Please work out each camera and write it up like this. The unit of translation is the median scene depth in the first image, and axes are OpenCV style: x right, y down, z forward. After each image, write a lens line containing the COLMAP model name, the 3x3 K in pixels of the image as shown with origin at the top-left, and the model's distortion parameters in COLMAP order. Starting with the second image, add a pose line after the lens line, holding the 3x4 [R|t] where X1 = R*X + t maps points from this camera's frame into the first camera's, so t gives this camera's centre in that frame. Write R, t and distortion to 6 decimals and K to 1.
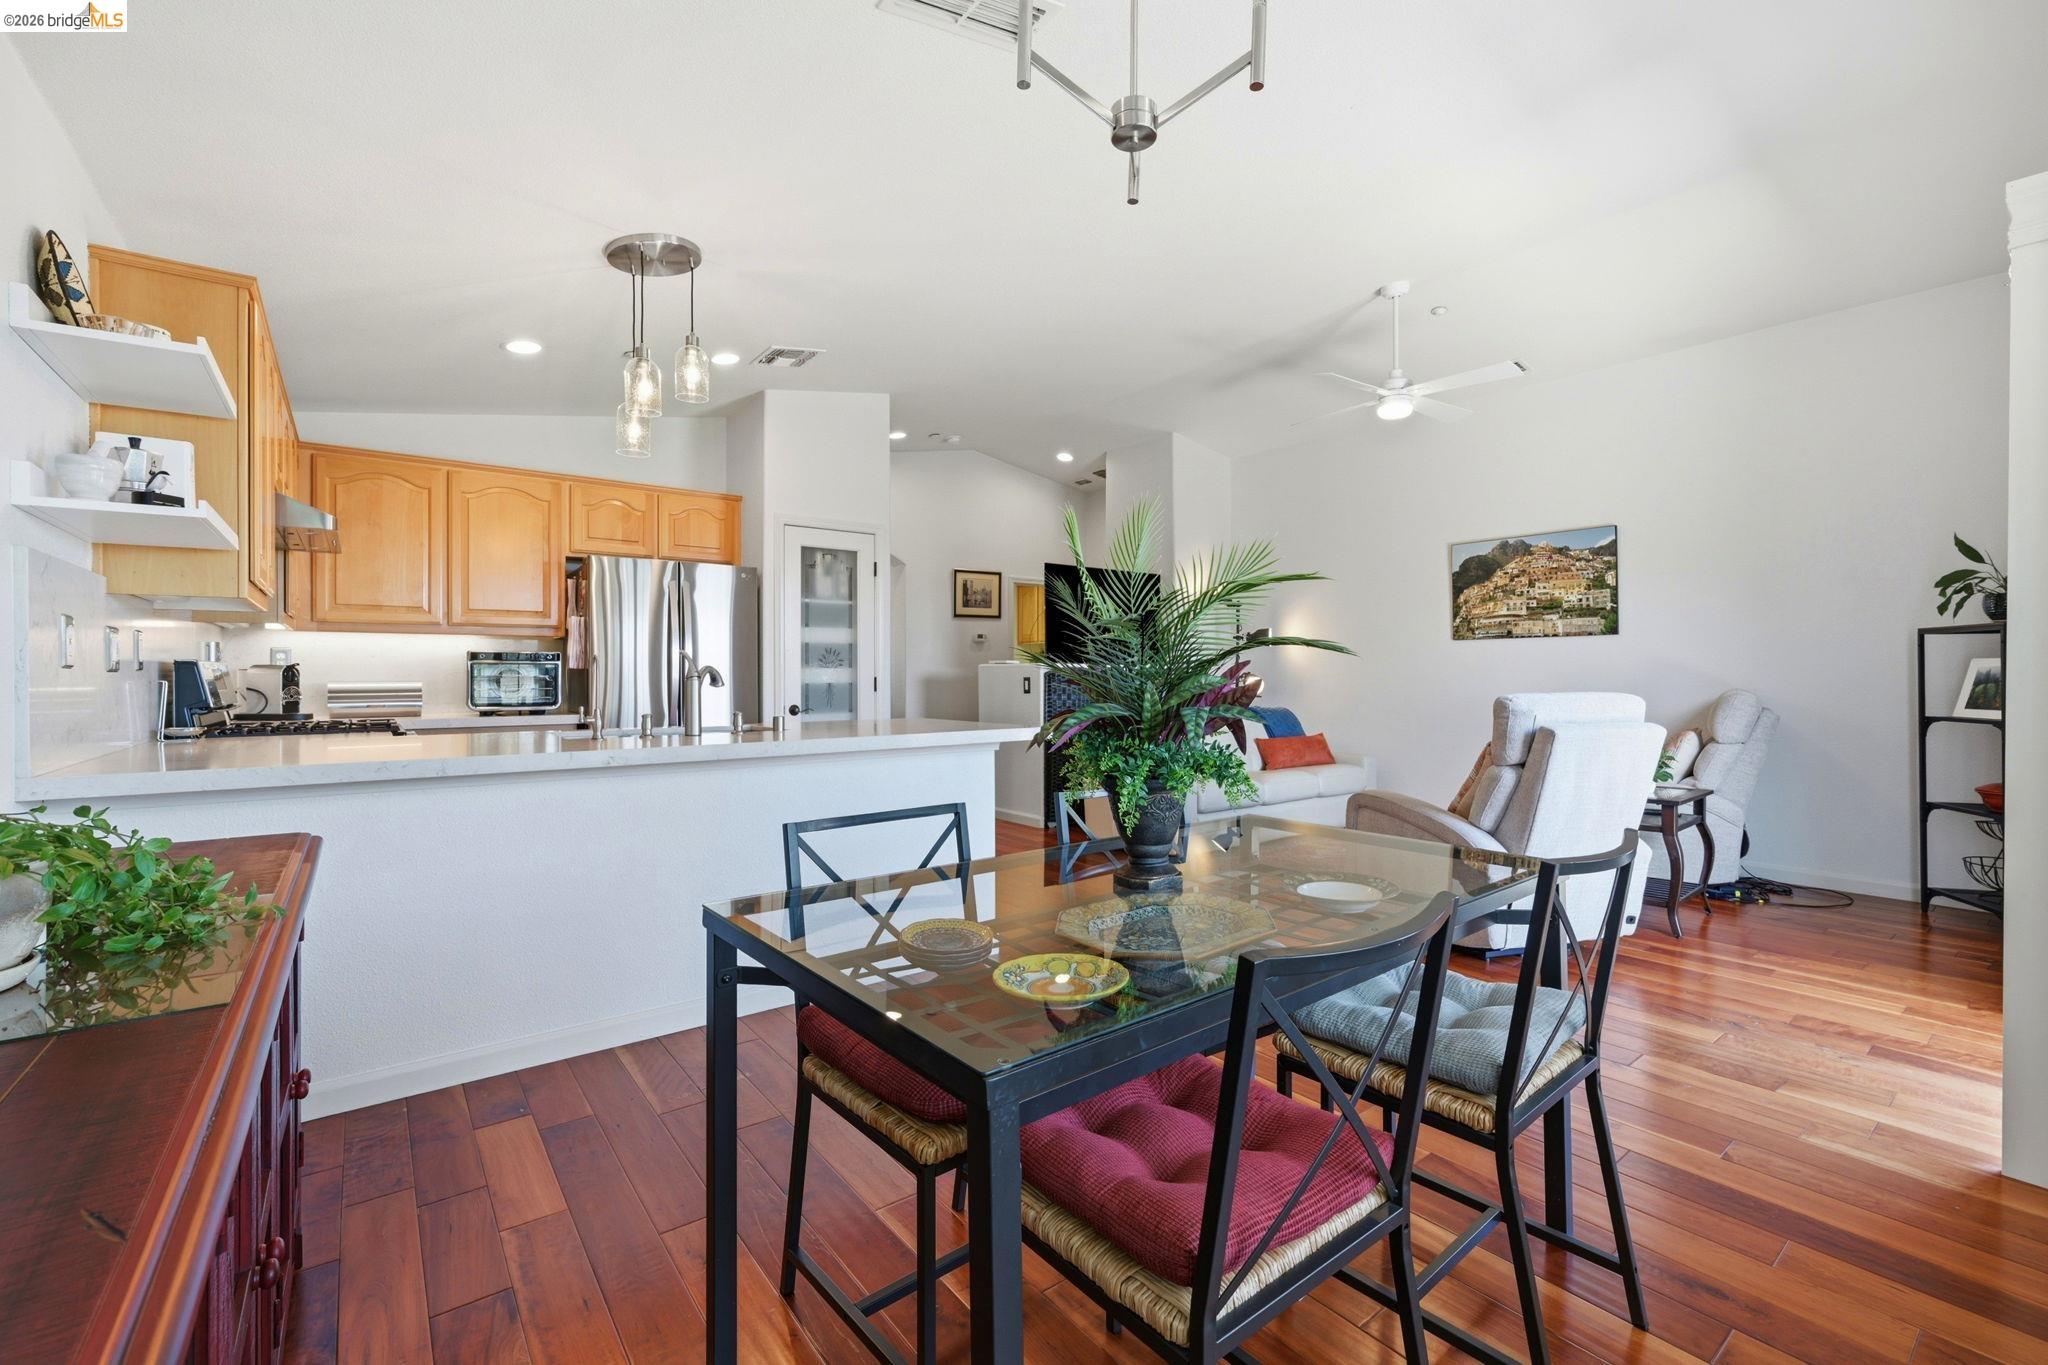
lens RADIAL K [[865.5, 0, 1044.6], [0, 865.5, 681.1], [0, 0, 1]] dist [-0.001340, 0.001094]
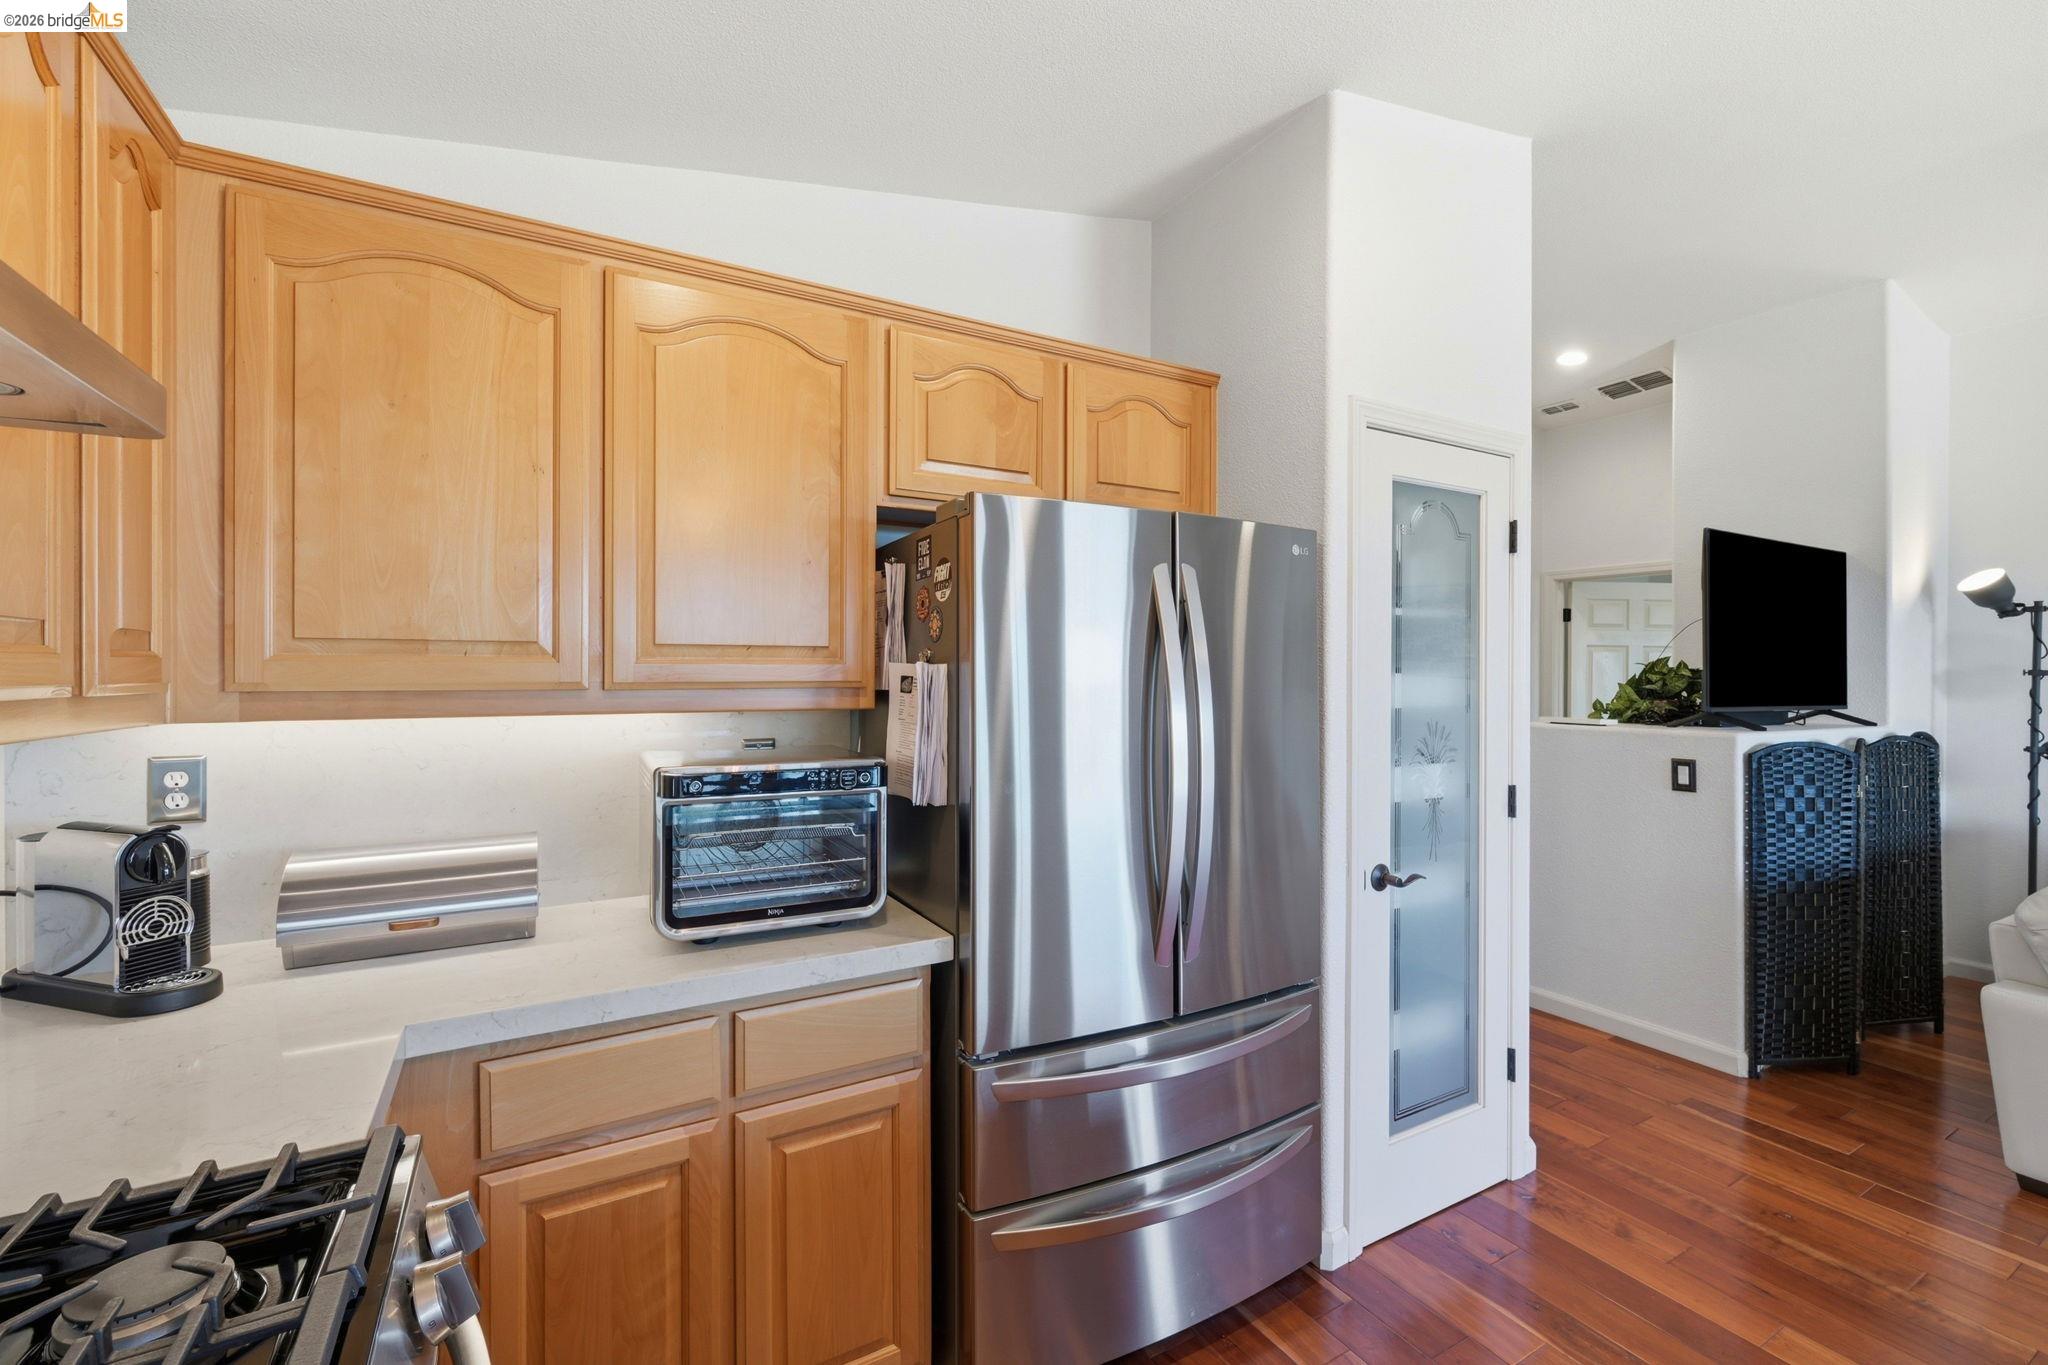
lens RADIAL K [[865.5, 0, 1035.8], [0, 865.5, 682.7], [0, 0, 1]] dist [-0.001340, 0.001094]
pose [[0.990673, -0.000928, -0.136257, -0.389268], [0.000237, 0.999987, -0.005087, -0.055809], [0.136260, 0.005008, 0.990660, 0.562552]]
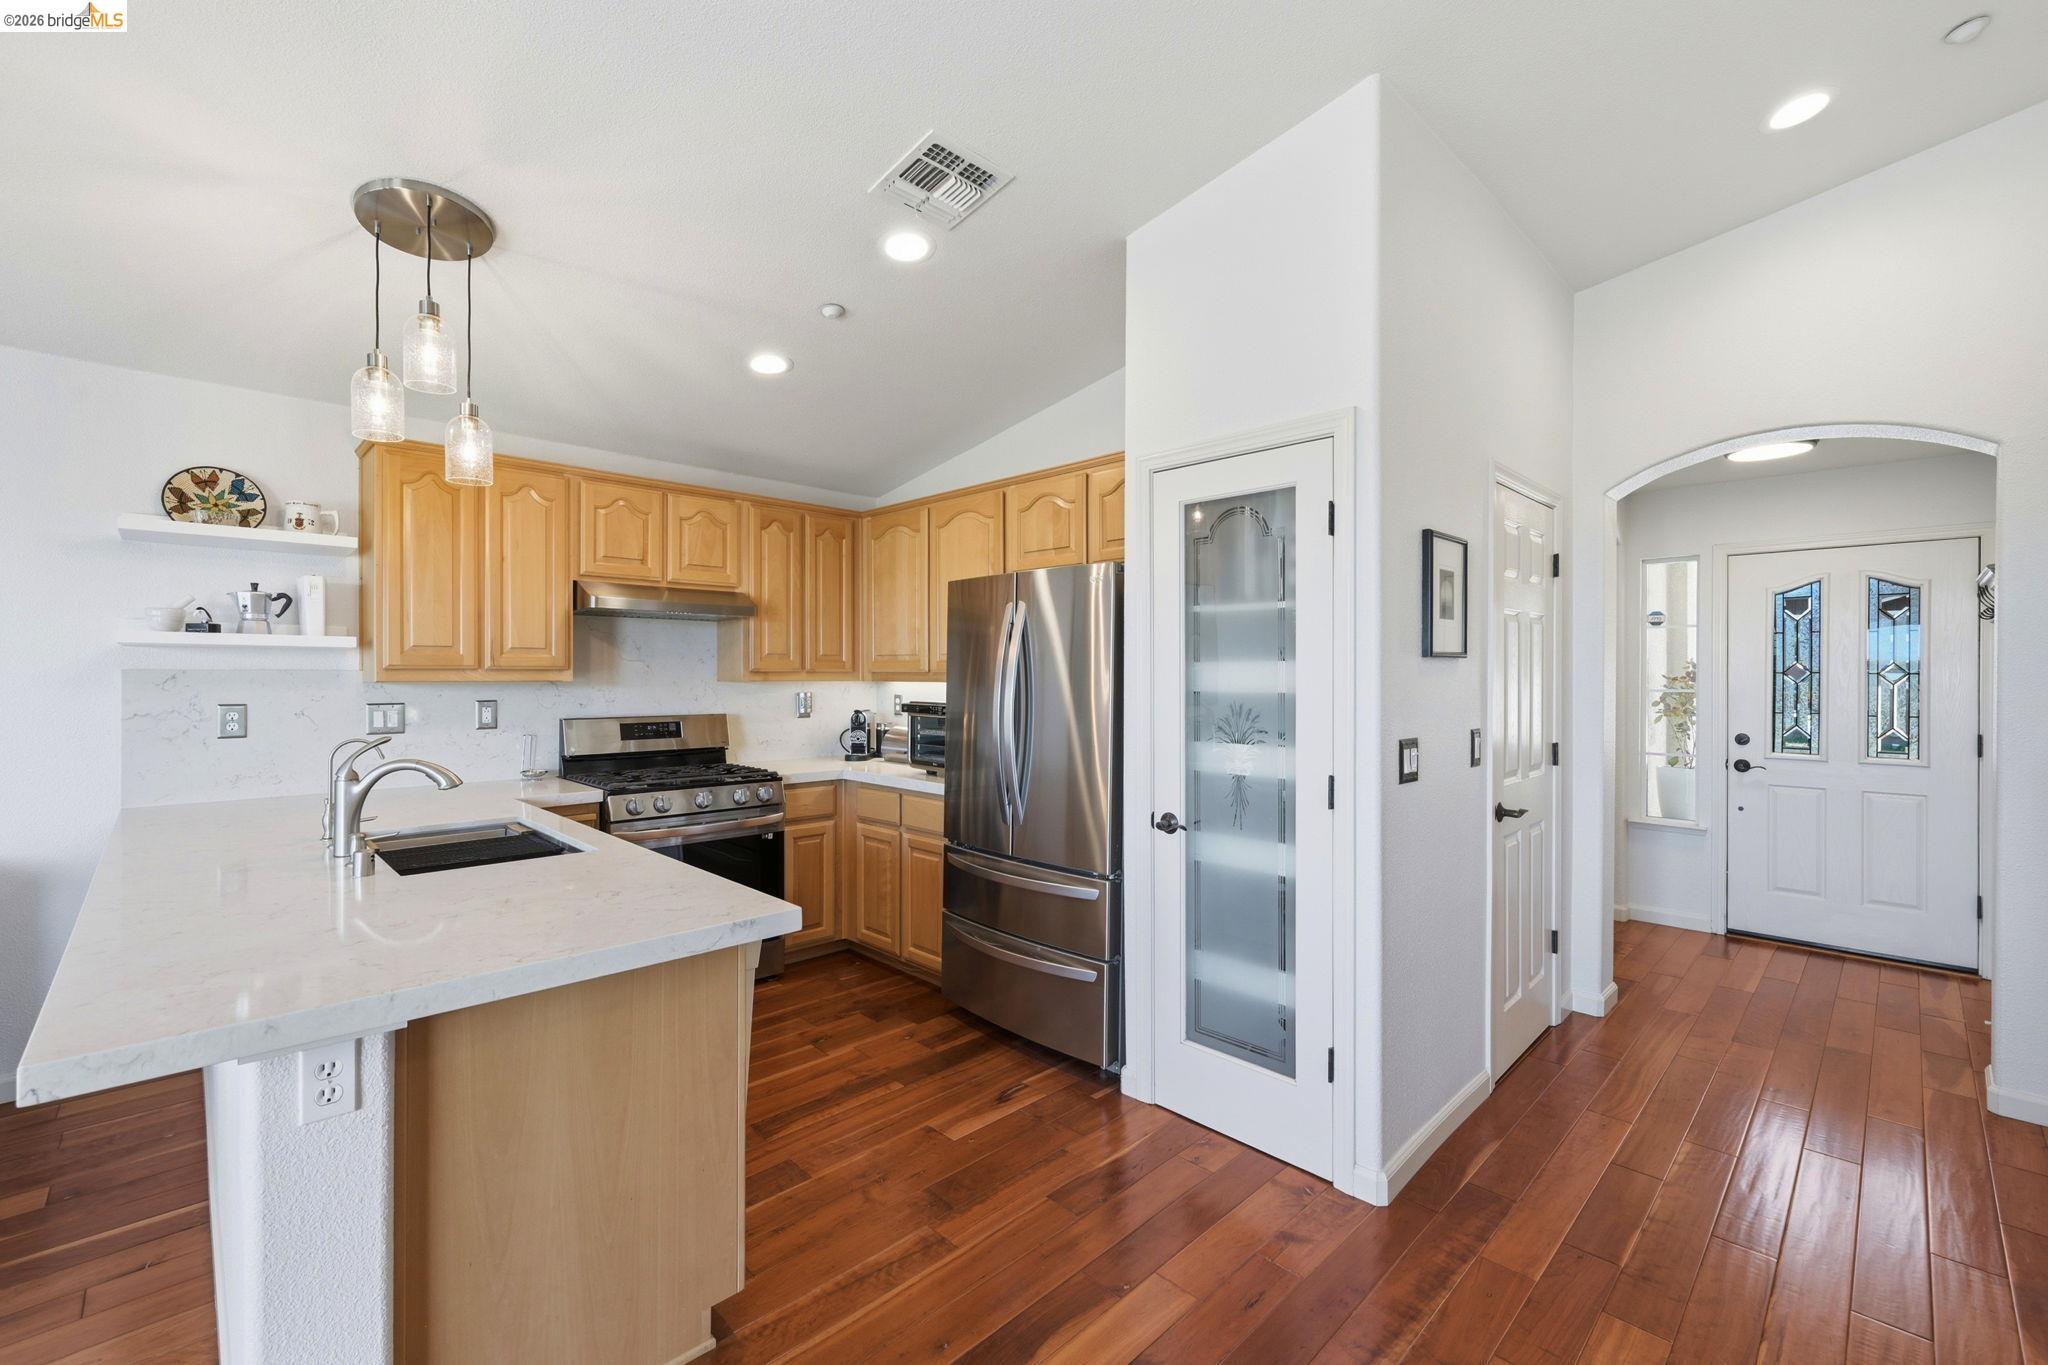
lens RADIAL K [[865.5, 0, 1026.6], [0, 865.5, 674.3], [0, 0, 1]] dist [-0.001340, 0.001094]
pose [[0.113402, 0.002501, -0.993546, 0.212576], [-0.007468, 0.999971, 0.001664, -0.055189], [0.993521, 0.007231, 0.113417, 0.842976]]
